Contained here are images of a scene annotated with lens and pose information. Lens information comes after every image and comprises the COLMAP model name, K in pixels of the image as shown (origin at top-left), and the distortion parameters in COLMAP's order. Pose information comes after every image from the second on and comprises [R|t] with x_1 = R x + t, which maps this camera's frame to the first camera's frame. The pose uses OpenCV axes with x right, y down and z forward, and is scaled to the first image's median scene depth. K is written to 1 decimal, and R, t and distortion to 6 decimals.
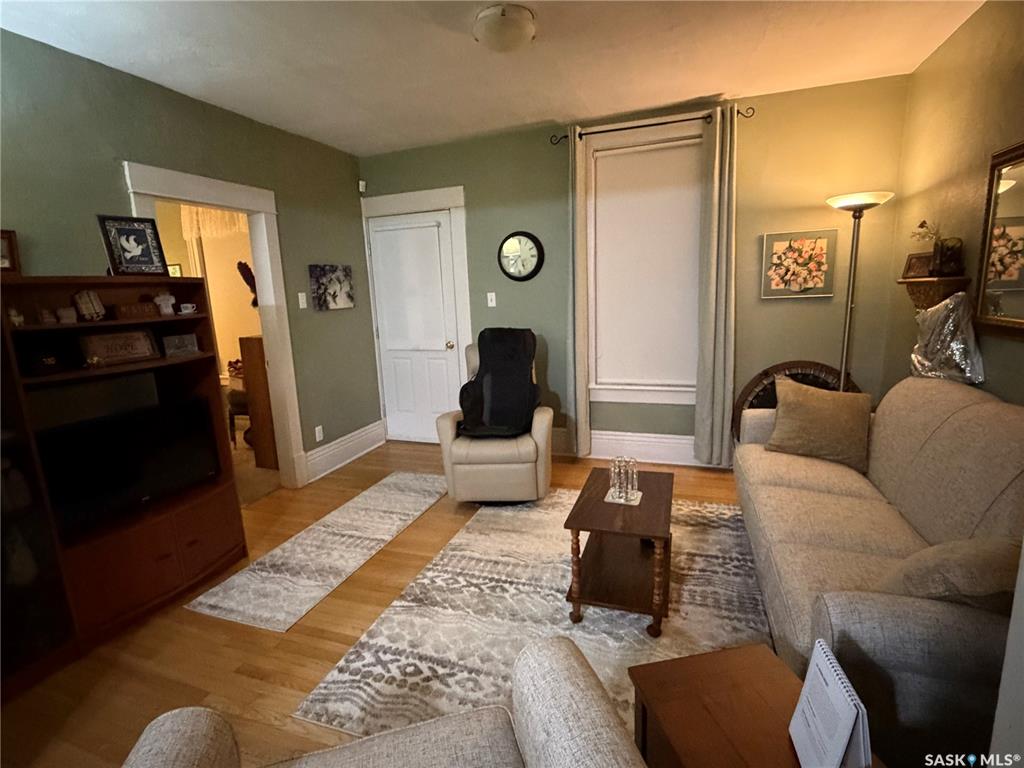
lens RADIAL K [[506.8, 0, 512.0], [0, 506.8, 384.0], [0, 0, 1]] dist [0.000744, -0.000448]
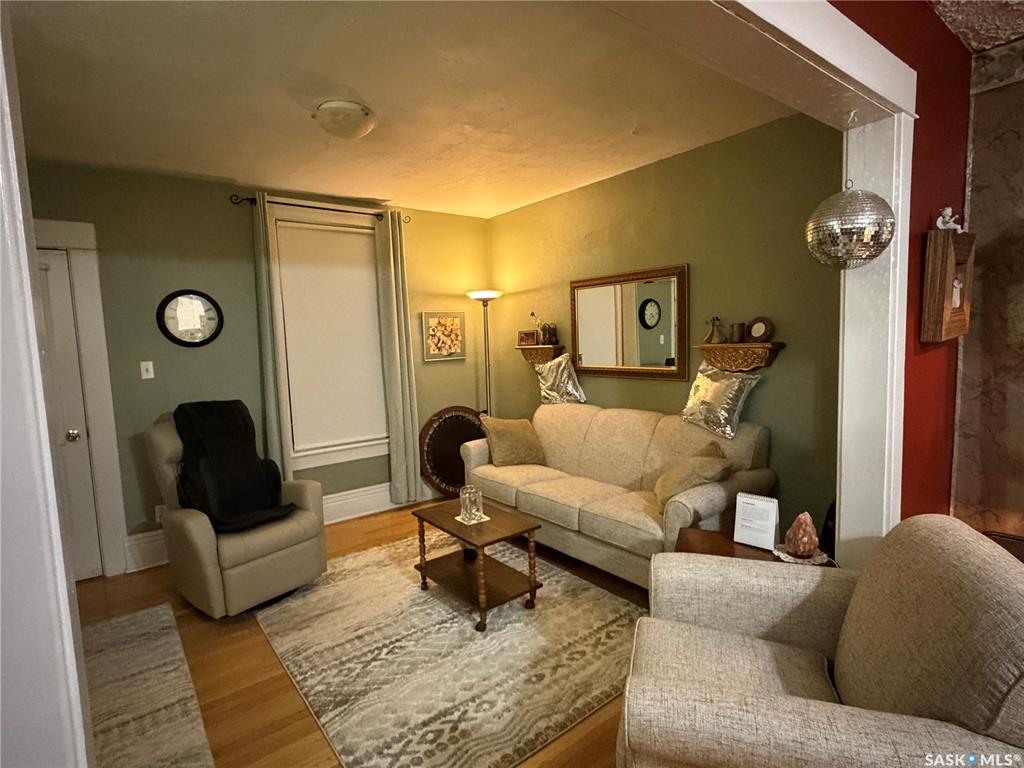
lens RADIAL K [[523.3, 0, 512.0], [0, 523.3, 384.0], [0, 0, 1]] dist [0.000648, 0.000863]
pose [[0.538691, -0.054276, 0.840754, -0.584166], [0.169004, 0.984600, -0.044723, -0.018513], [-0.825379, 0.166183, 0.539568, 0.138512]]
